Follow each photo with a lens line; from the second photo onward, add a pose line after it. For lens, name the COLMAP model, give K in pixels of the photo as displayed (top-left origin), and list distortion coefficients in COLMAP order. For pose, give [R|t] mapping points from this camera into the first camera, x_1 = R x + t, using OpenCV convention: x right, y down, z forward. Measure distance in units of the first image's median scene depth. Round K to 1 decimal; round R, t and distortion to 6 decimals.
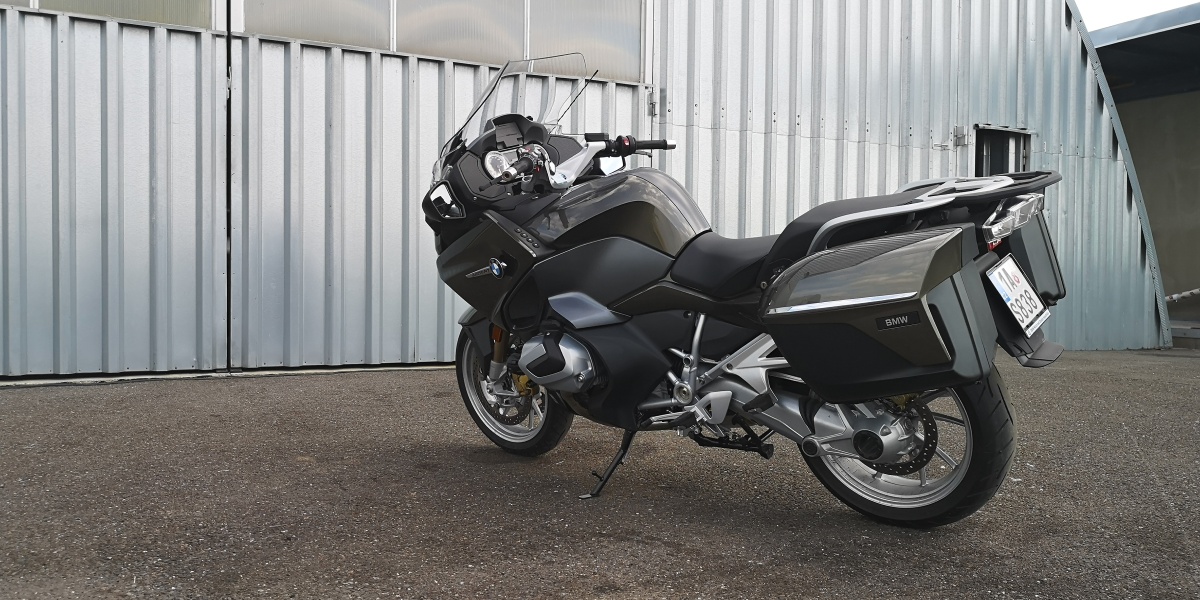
lens RADIAL K [[971.2, 0, 610.5], [0, 971.2, 302.0], [0, 0, 1]] dist [0.047120, -0.075312]
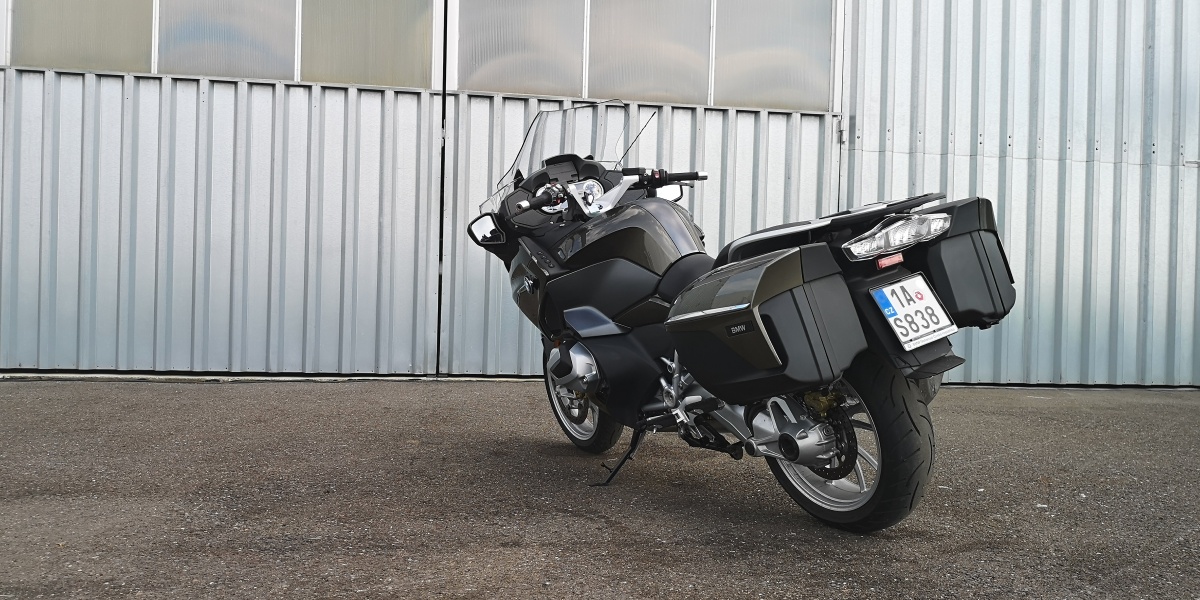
lens RADIAL K [[971.2, 0, 607.7], [0, 971.2, 303.1], [0, 0, 1]] dist [0.047120, -0.075312]
pose [[0.944687, 0.011896, -0.327758, 0.284062], [-0.021354, 0.999452, -0.025274, 0.011519], [0.327278, 0.030875, 0.944424, -0.066738]]
